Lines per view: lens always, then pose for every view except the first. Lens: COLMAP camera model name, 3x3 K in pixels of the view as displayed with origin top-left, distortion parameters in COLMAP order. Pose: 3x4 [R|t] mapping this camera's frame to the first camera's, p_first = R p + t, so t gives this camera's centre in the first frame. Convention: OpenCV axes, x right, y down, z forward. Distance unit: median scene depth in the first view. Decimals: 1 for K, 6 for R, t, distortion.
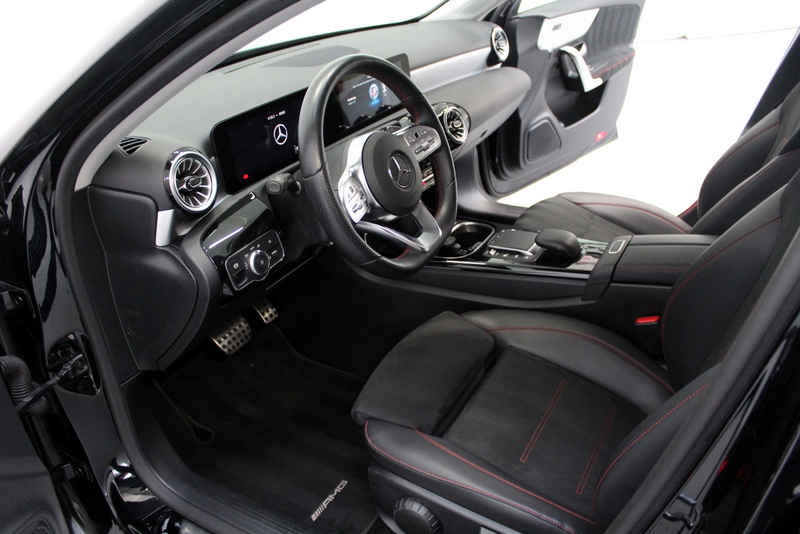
lens RADIAL K [[670.5, 0, 400.0], [0, 670.5, 267.0], [0, 0, 1]] dist [-0.085889, 0.003870]
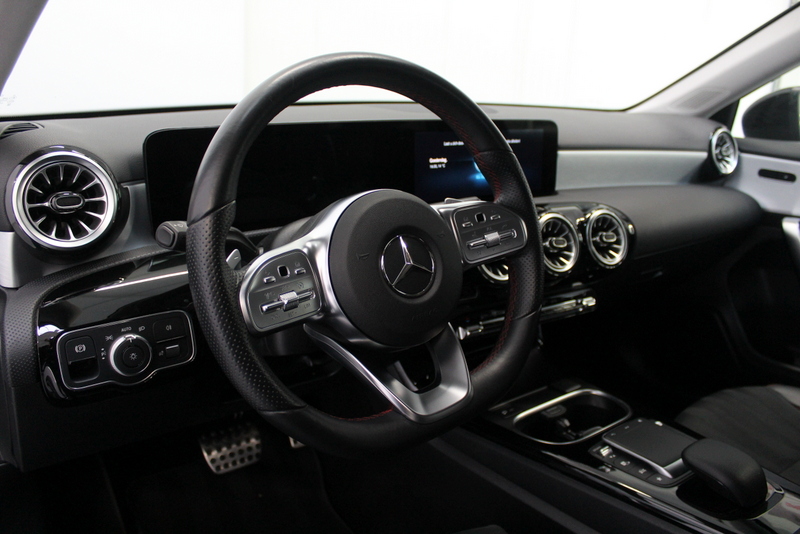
lens RADIAL K [[670.5, 0, 400.0], [0, 670.5, 267.0], [0, 0, 1]] dist [-0.085889, 0.003870]
pose [[0.911837, 0.219705, -0.346820, 0.131194], [-0.276833, 0.952856, -0.124213, -0.051246], [0.303179, 0.209273, 0.929671, 0.347492]]
